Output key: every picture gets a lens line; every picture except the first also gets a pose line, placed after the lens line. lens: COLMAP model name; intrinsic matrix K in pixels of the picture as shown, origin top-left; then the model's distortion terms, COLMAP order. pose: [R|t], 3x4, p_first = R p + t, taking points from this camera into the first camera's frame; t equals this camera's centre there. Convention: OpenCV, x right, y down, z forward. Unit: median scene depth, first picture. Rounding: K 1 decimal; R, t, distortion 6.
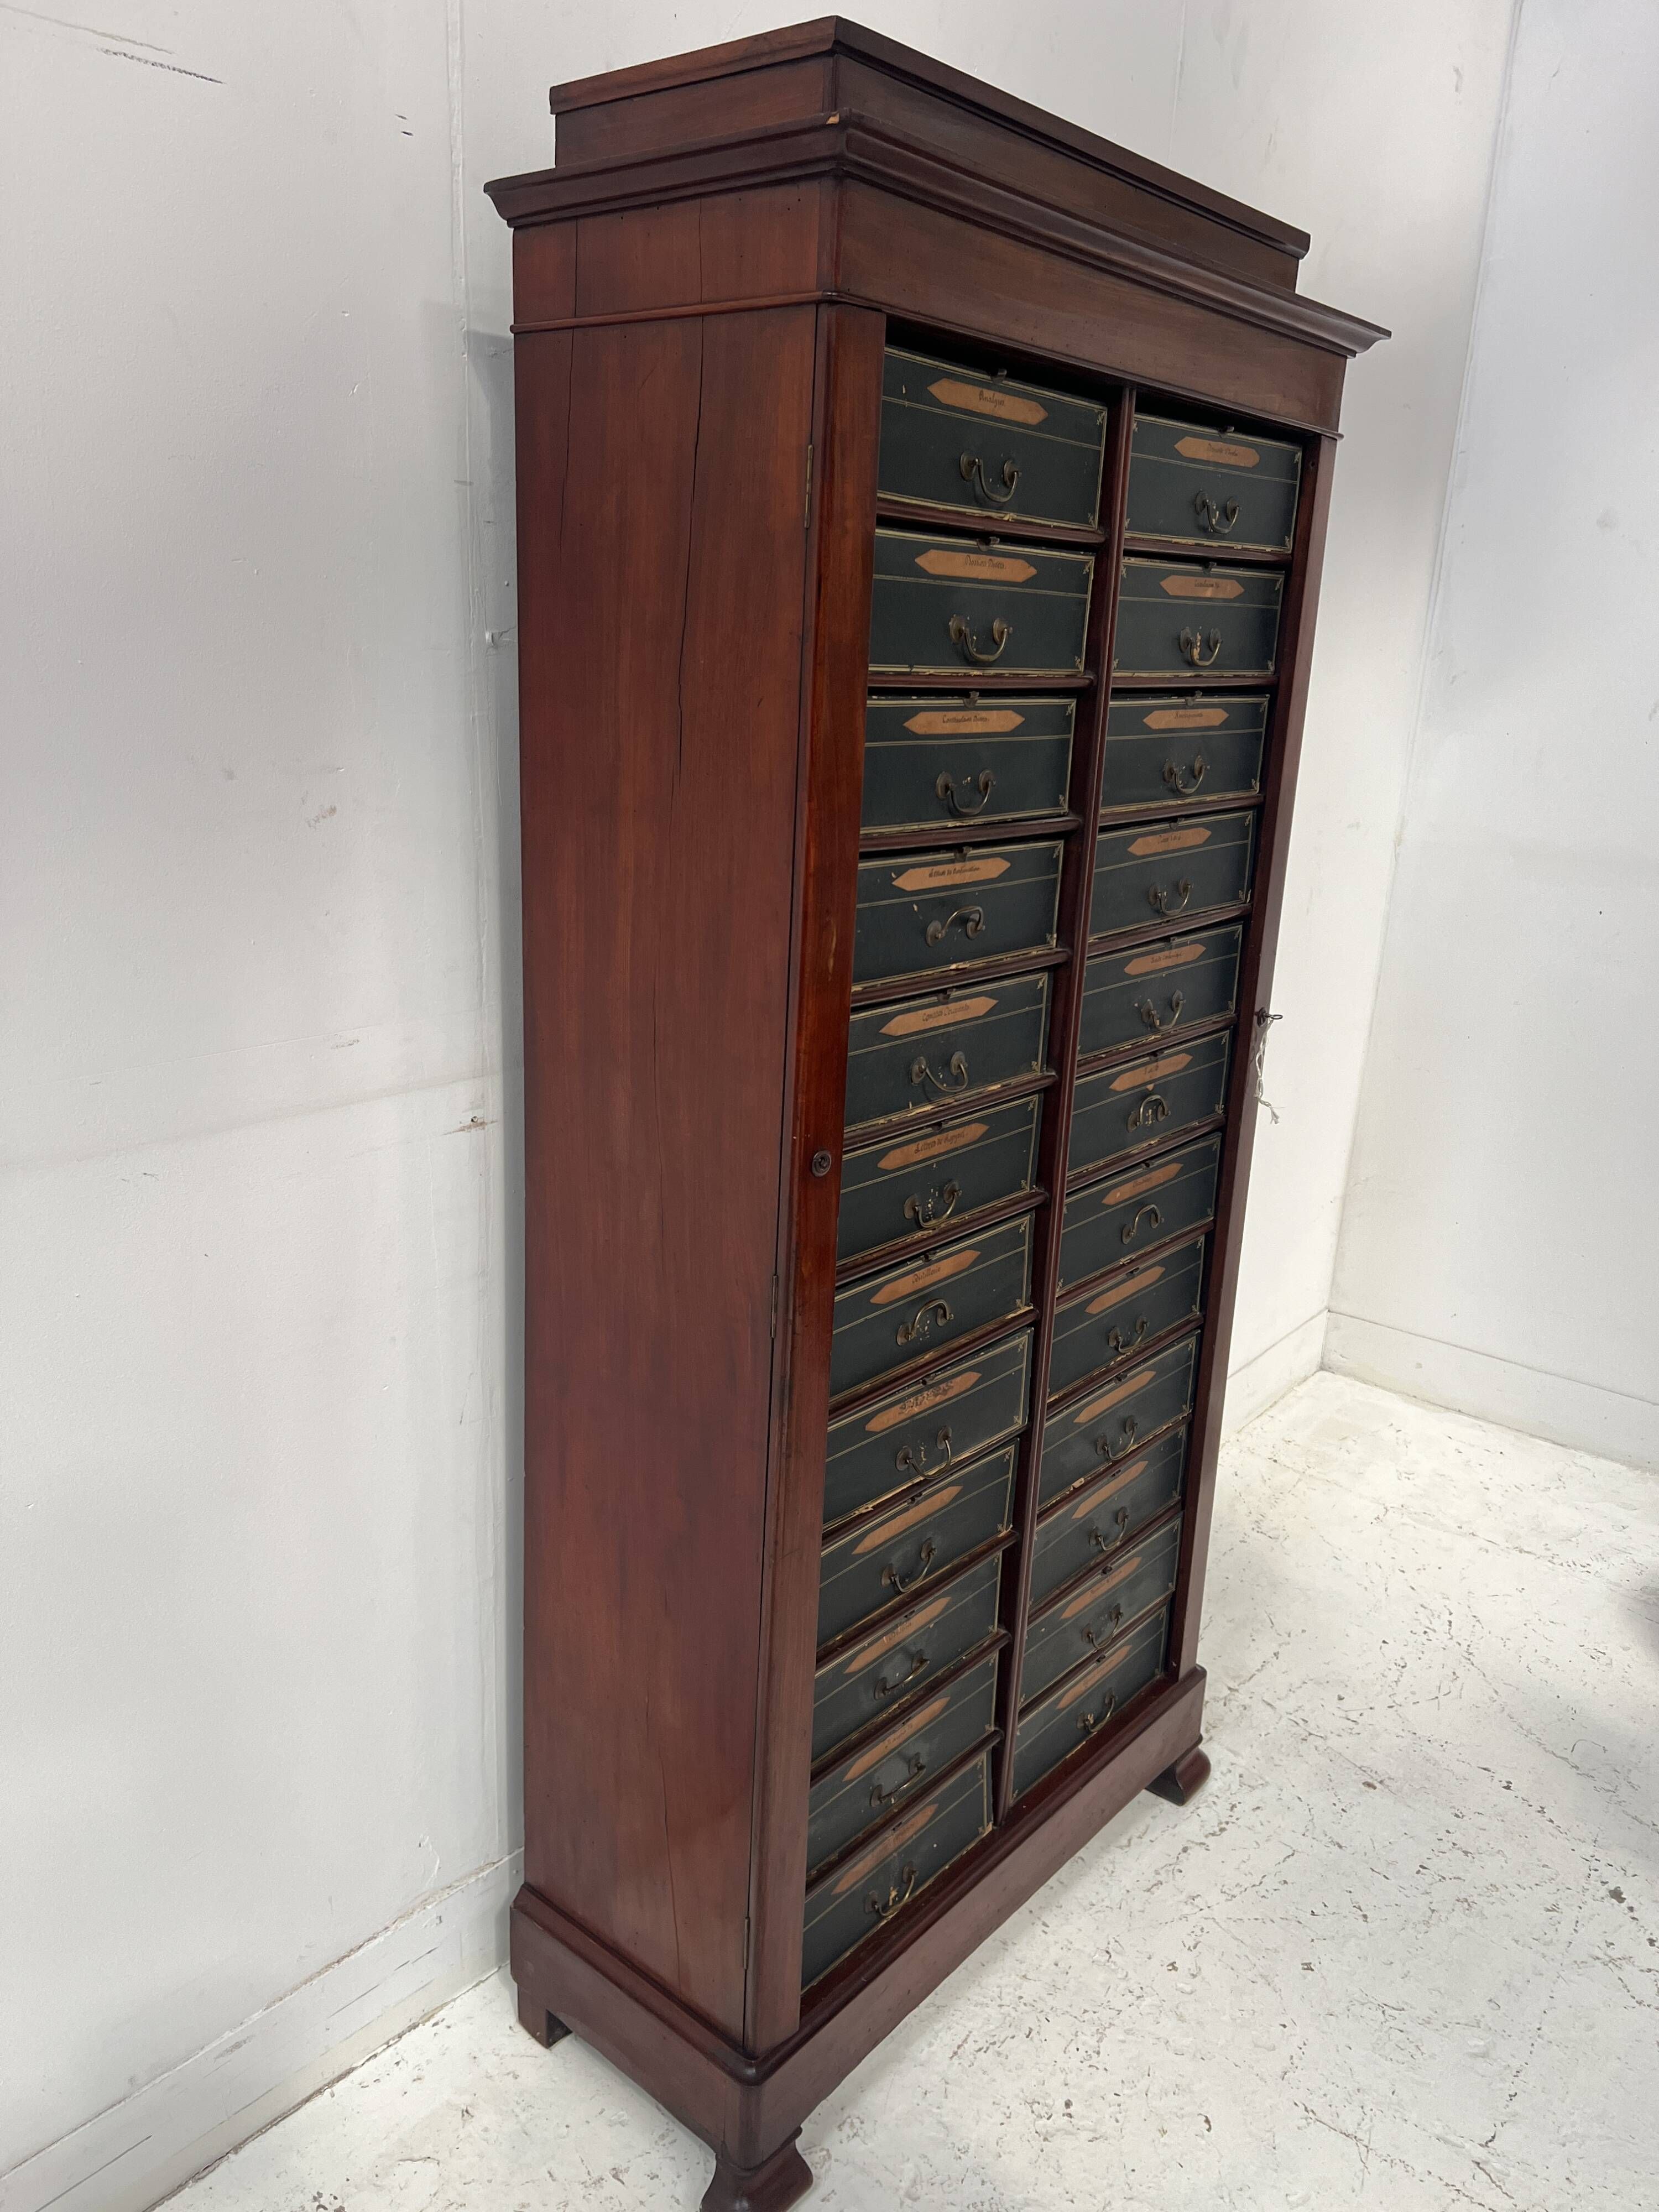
lens RADIAL K [[1658.4, 0, 800.9], [0, 1658.4, 1124.0], [0, 0, 1]] dist [0.050388, -0.065226]
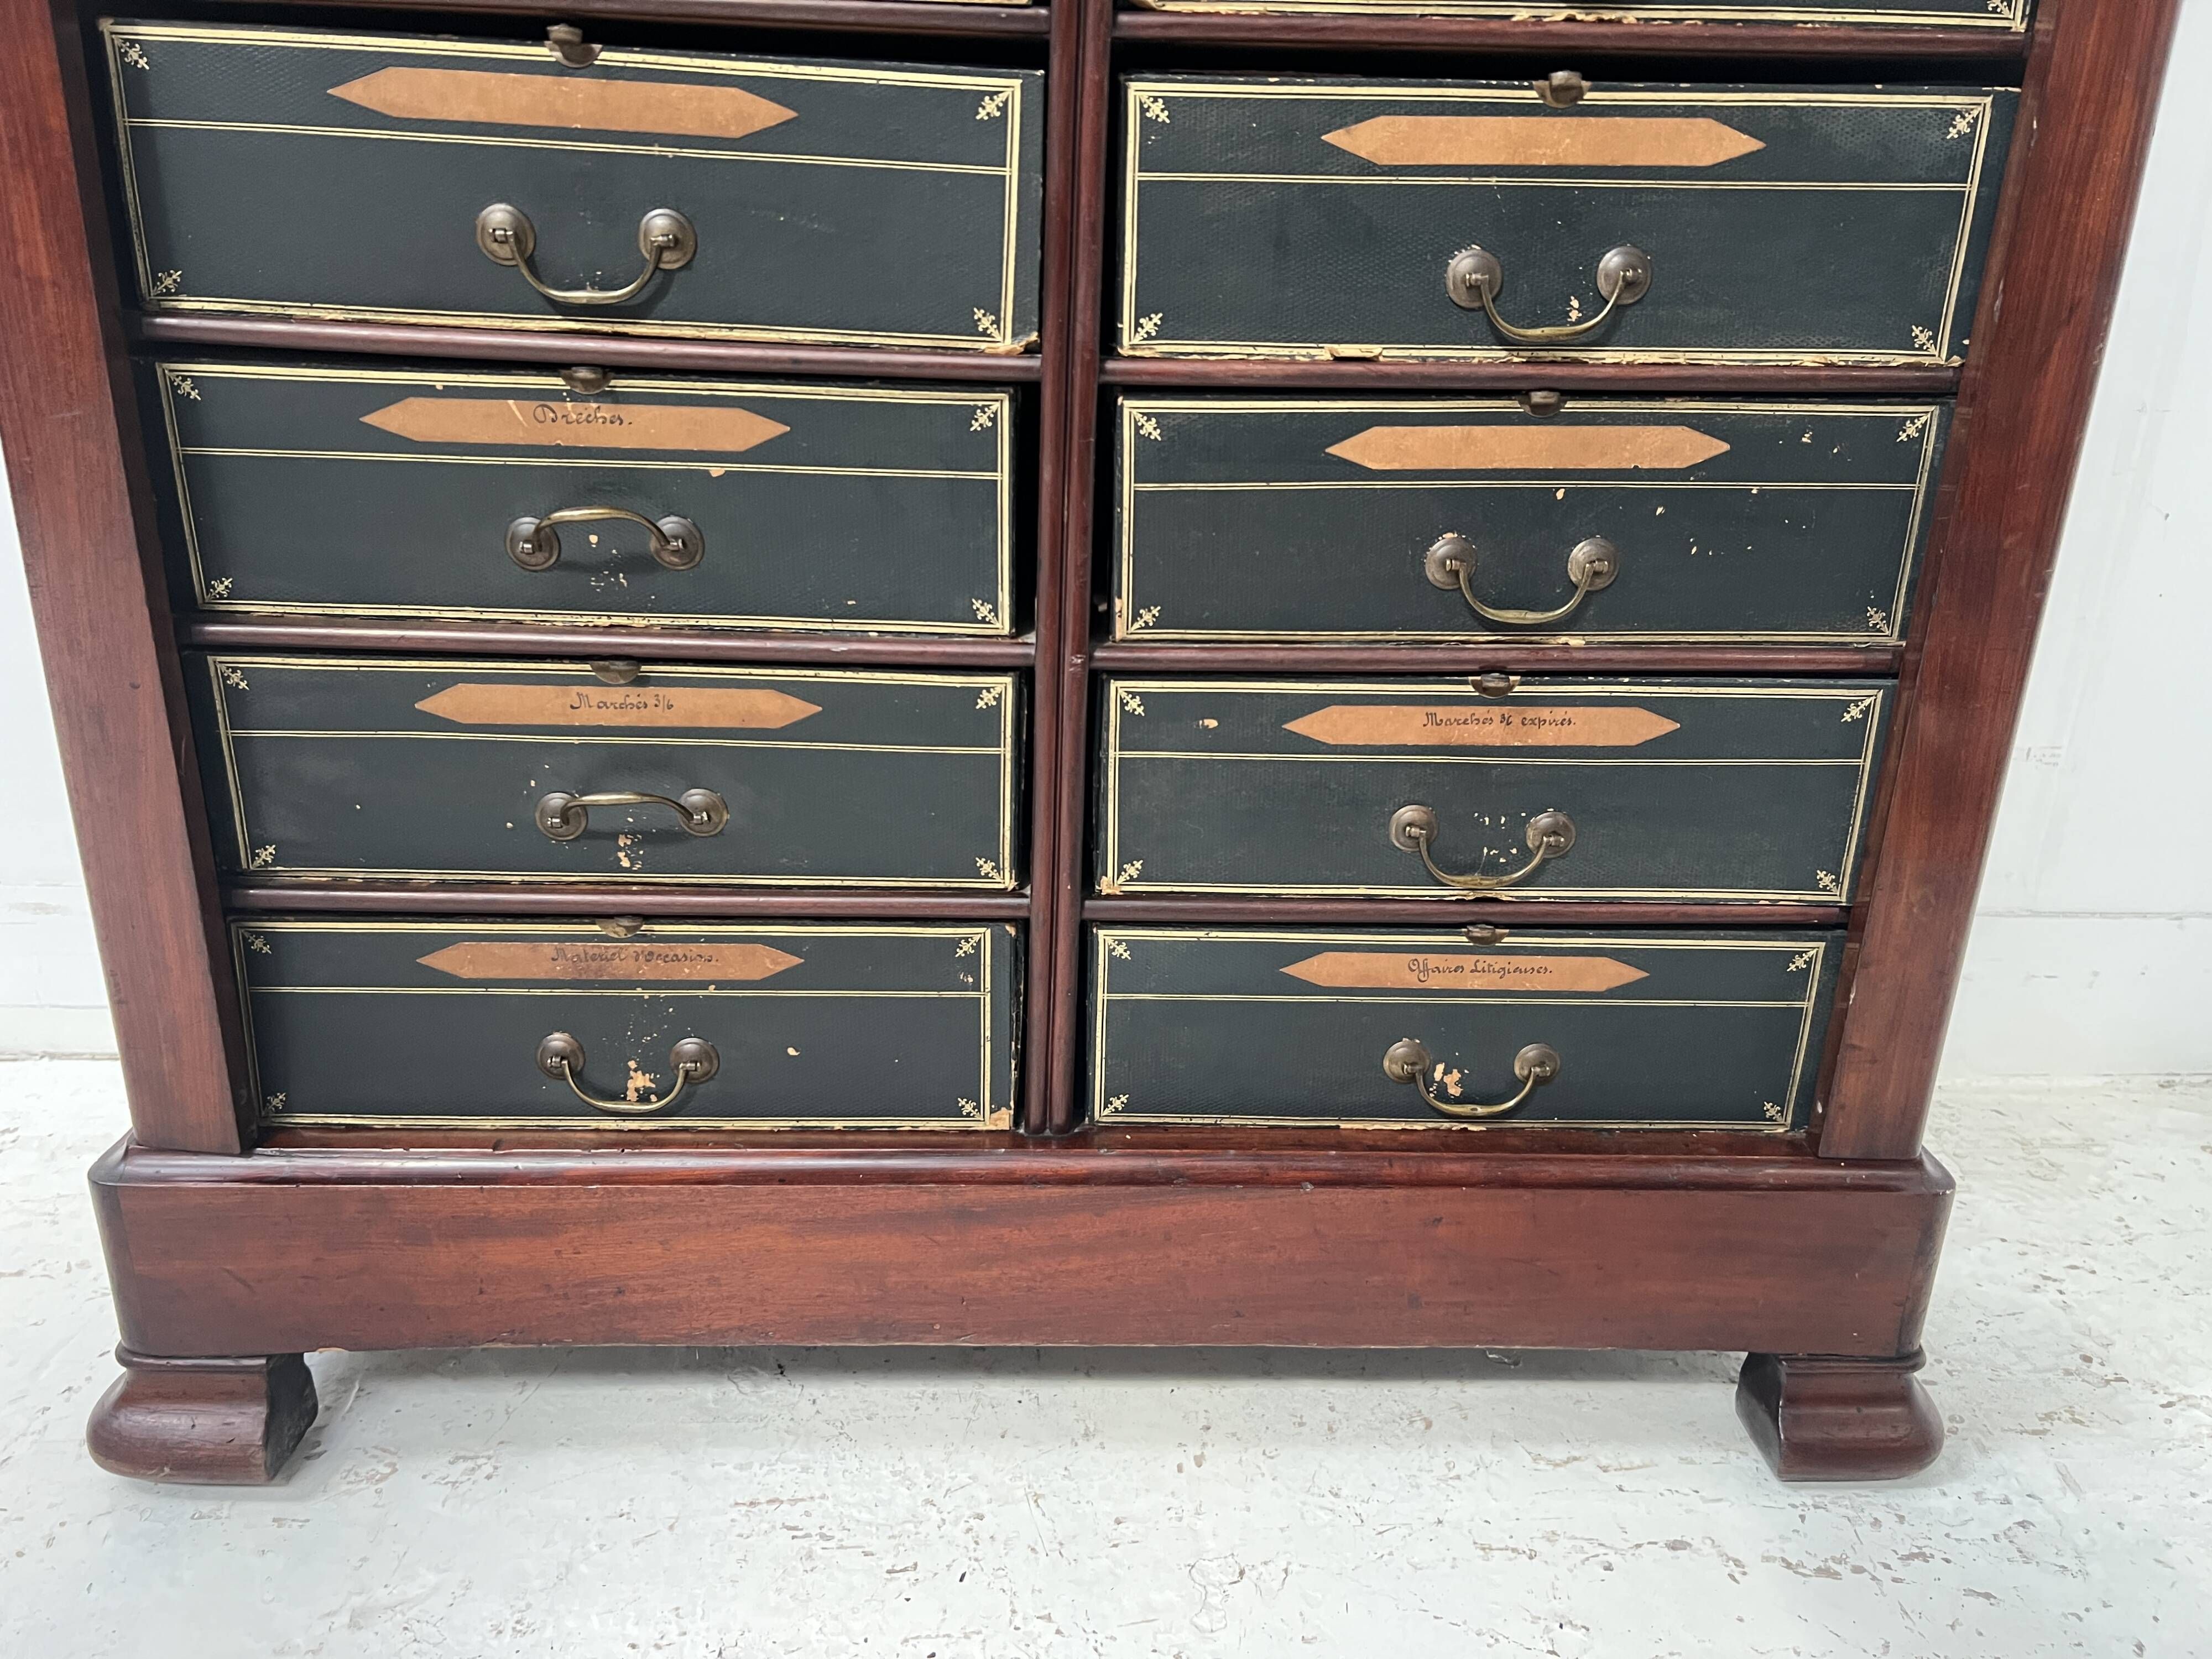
lens RADIAL K [[1685.6, 0, 1126.6], [0, 1685.6, 863.7], [0, 0, 1]] dist [0.040217, -0.045529]
pose [[0.683365, 0.247184, -0.686959, 0.489544], [-0.212082, 0.967575, 0.137184, 0.332204], [0.698594, 0.051945, 0.713630, 0.811673]]
